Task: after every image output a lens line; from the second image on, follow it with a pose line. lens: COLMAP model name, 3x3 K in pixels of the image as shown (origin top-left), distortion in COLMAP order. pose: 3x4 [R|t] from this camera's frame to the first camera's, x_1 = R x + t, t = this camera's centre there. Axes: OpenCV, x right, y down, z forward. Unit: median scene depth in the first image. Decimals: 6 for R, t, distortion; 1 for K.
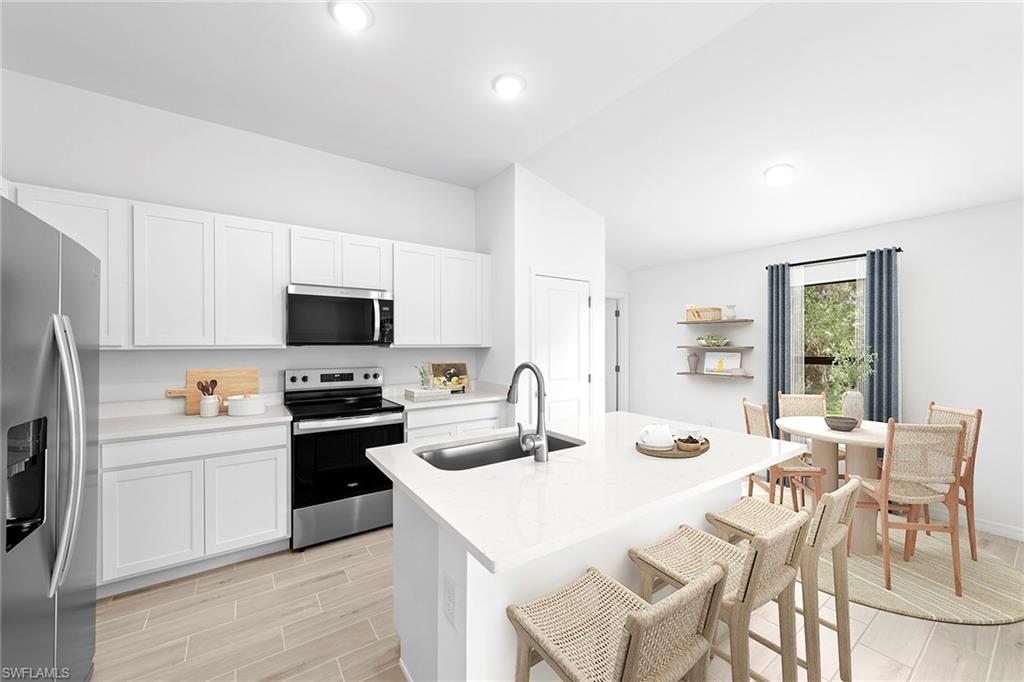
lens RADIAL K [[393.8, 0, 515.1], [0, 393.8, 347.6], [0, 0, 1]] dist [-0.001378, -0.000286]
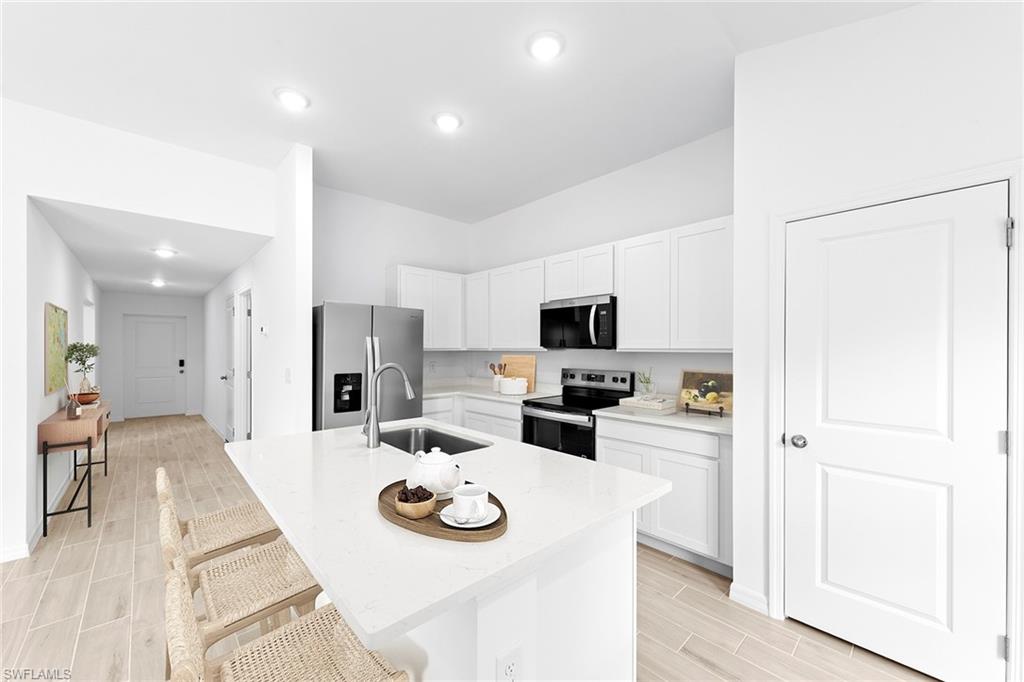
lens RADIAL K [[393.8, 0, 515.1], [0, 393.8, 347.6], [0, 0, 1]] dist [-0.001378, -0.000286]
pose [[0.129643, -0.000707, -0.991560, 0.613726], [-0.006946, 0.999975, -0.001621, -0.005906], [0.991536, 0.007098, 0.129635, 0.623945]]
